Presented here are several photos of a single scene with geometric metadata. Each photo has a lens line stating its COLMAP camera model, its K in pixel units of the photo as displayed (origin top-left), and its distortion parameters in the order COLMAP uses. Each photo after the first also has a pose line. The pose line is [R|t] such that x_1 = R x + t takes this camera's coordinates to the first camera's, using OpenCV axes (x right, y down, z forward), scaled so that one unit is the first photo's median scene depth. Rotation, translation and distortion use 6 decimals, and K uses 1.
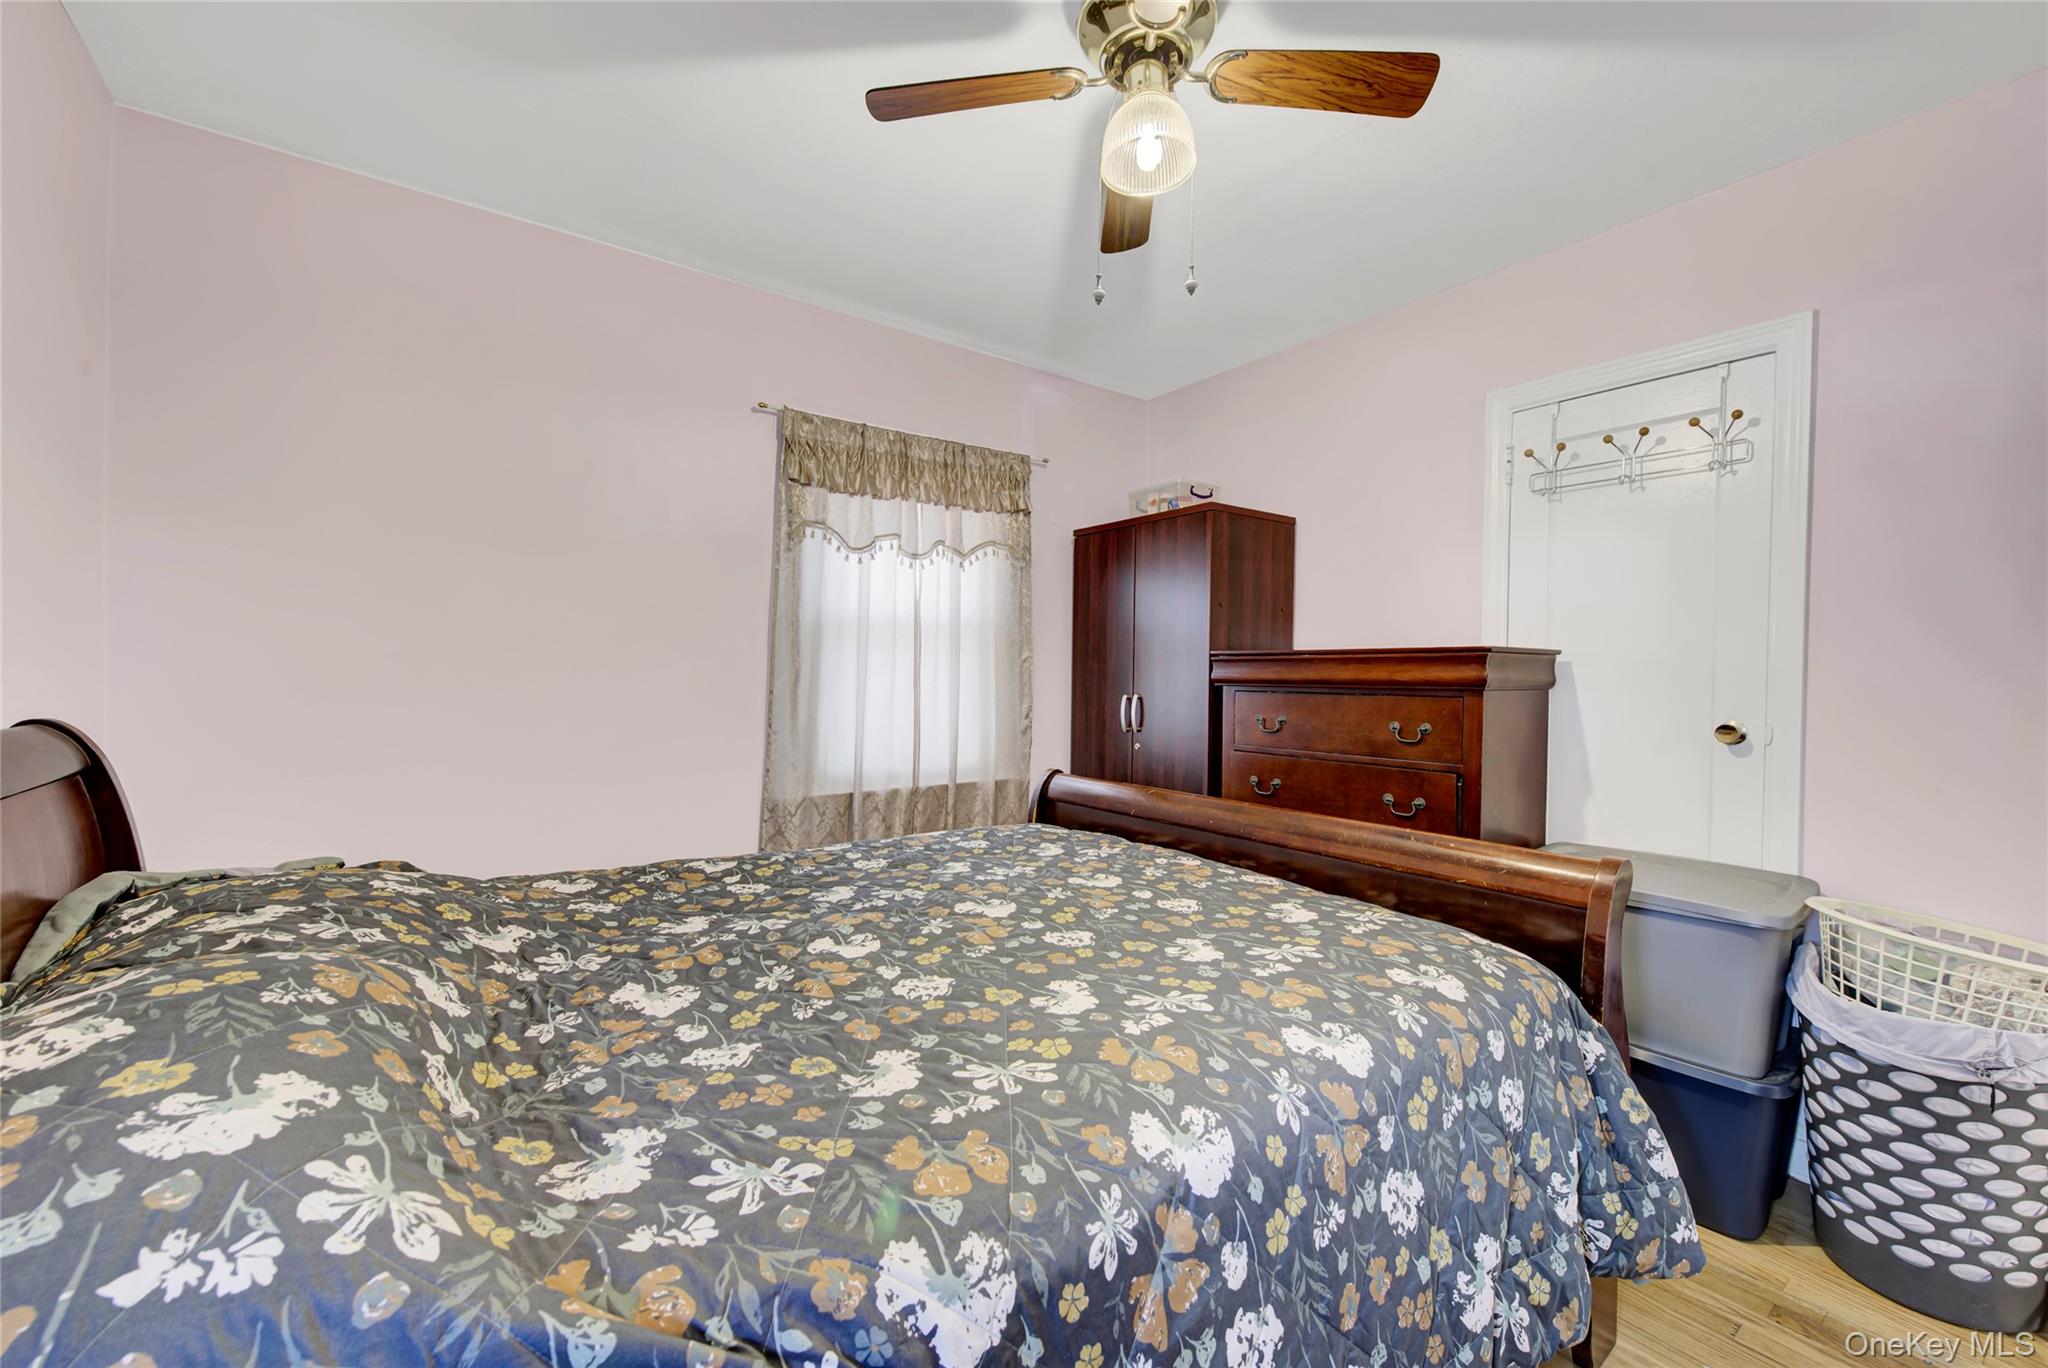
lens RADIAL K [[818.7, 0, 1024.0], [0, 818.7, 684.0], [0, 0, 1]] dist [-0.000479, -0.000087]
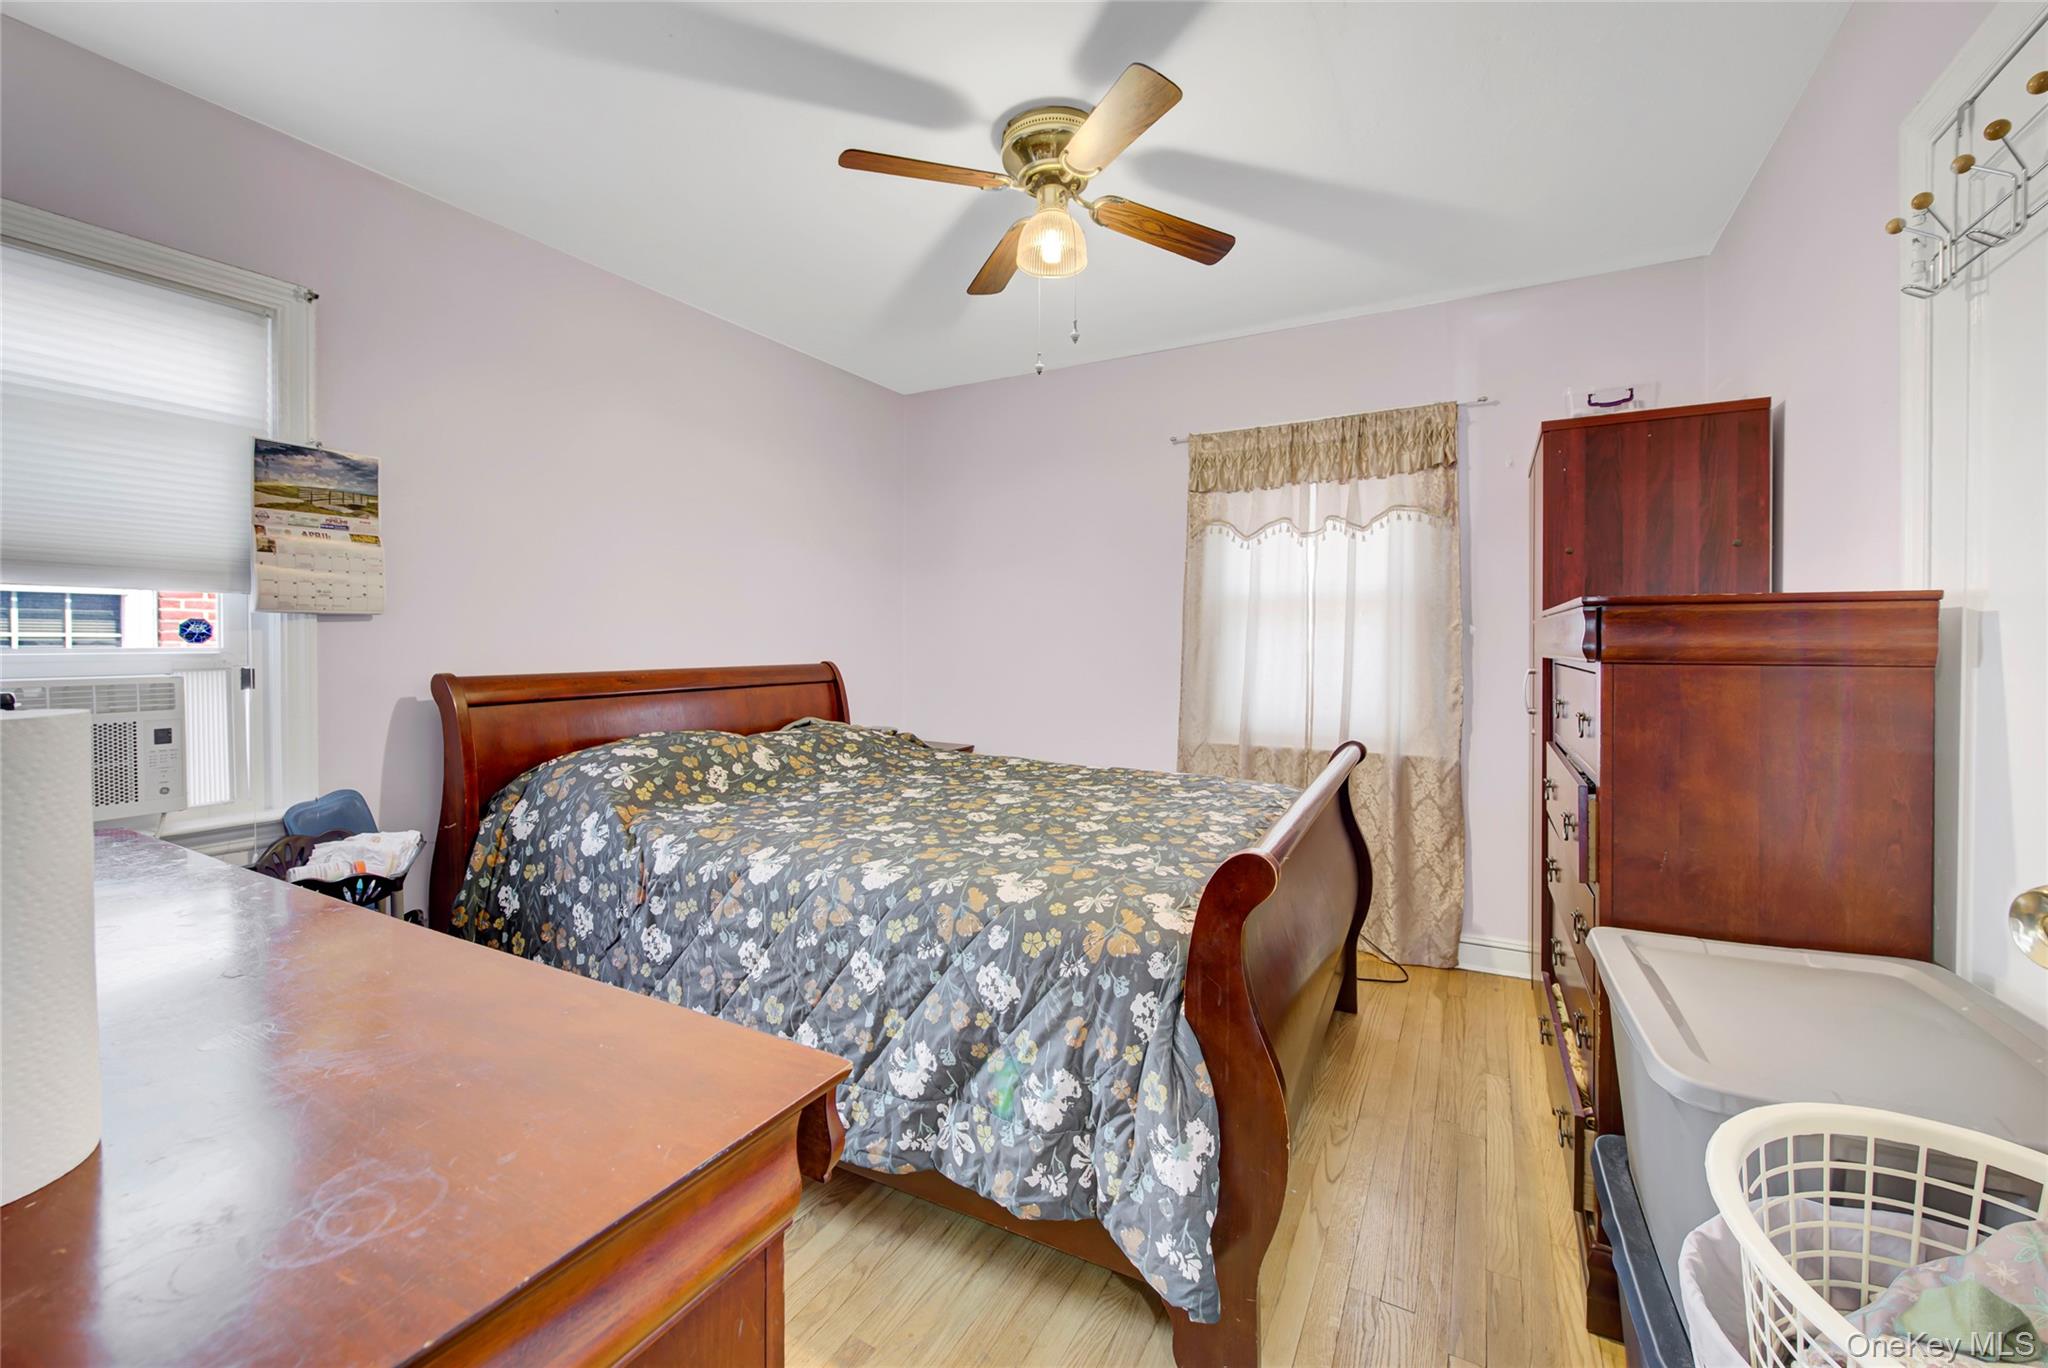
lens RADIAL K [[835.5, 0, 1024.5], [0, 835.5, 659.3], [0, 0, 1]] dist [0.001017, 0.000025]
pose [[0.414011, 0.012868, -0.910181, 0.747872], [-0.011393, 0.999895, 0.008954, 0.002398], [0.910200, 0.006663, 0.414114, 0.217647]]
